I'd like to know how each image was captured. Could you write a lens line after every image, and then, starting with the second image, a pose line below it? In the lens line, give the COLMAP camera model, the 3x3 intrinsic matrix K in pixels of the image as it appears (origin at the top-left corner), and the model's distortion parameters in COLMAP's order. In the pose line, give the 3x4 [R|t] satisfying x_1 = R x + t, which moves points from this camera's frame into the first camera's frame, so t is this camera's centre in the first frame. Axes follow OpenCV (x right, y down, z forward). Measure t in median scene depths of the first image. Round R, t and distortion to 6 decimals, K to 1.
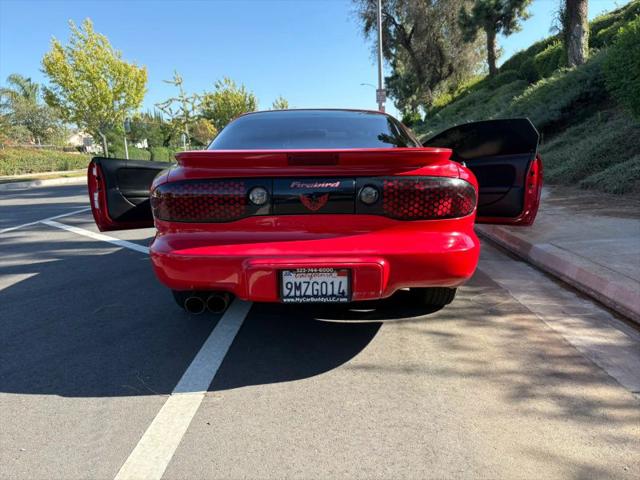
lens RADIAL K [[487.1, 0, 318.6], [0, 487.1, 243.1], [0, 0, 1]] dist [0.037484, -0.037372]
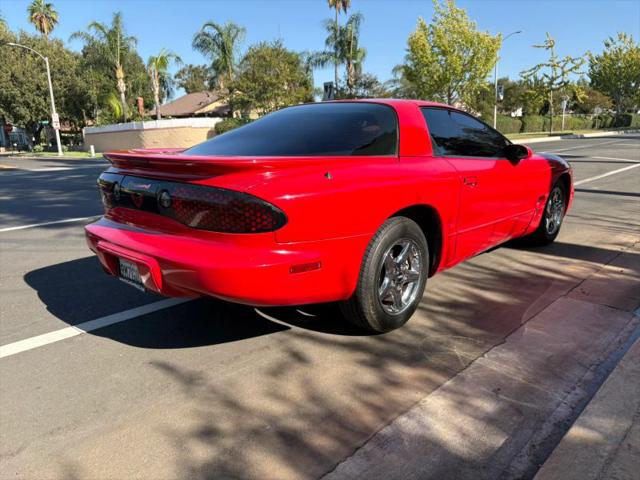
lens RADIAL K [[487.1, 0, 318.0], [0, 487.1, 240.4], [0, 0, 1]] dist [0.037484, -0.037372]
pose [[0.733562, 0.166036, -0.659029, 0.267242], [-0.127811, 0.986099, 0.106173, -0.041580], [0.667496, 0.006346, 0.744586, 0.105918]]
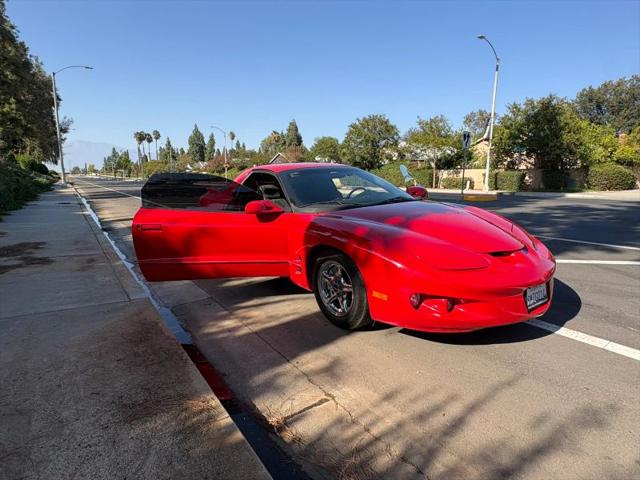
lens RADIAL K [[362.4, 0, 318.4], [0, 362.4, 239.9], [0, 0, 1]] dist [-0.001059, 0.001307]
pose [[-0.807965, 0.151196, -0.569502, 0.292697], [-0.073960, 0.932851, 0.352590, -0.206543], [0.584570, 0.327001, -0.742529, 0.897267]]
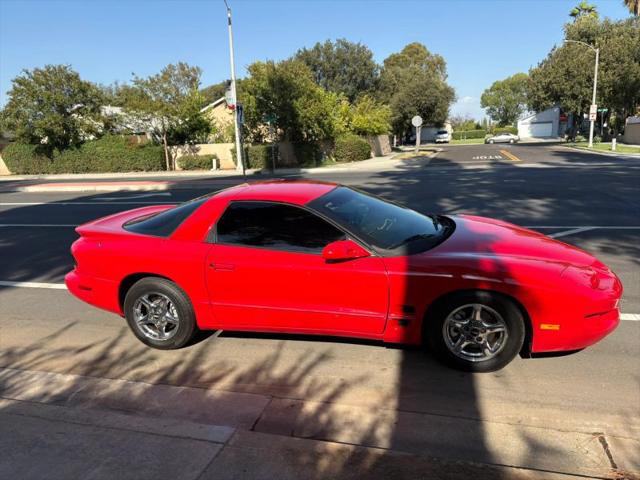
lens RADIAL K [[487.1, 0, 319.6], [0, 487.1, 237.6], [0, 0, 1]] dist [0.037484, -0.037372]
pose [[-0.254609, 0.249309, -0.934355, 0.492858], [-0.129808, 0.948642, 0.288493, -0.225683], [0.958292, 0.194740, -0.209170, 0.620925]]
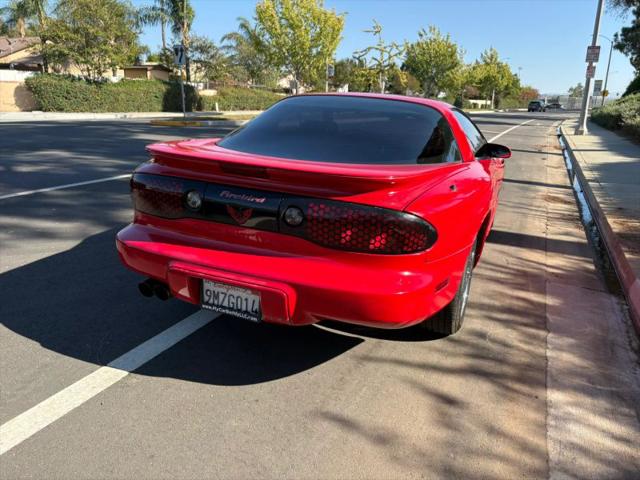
lens RADIAL K [[487.1, 0, 325.6], [0, 487.1, 233.5], [0, 0, 1]] dist [0.037484, -0.037372]
pose [[0.923050, 0.169260, -0.345440, 0.121721], [-0.141028, 0.984370, 0.105485, -0.043127], [0.357895, -0.048651, 0.932493, 0.038166]]
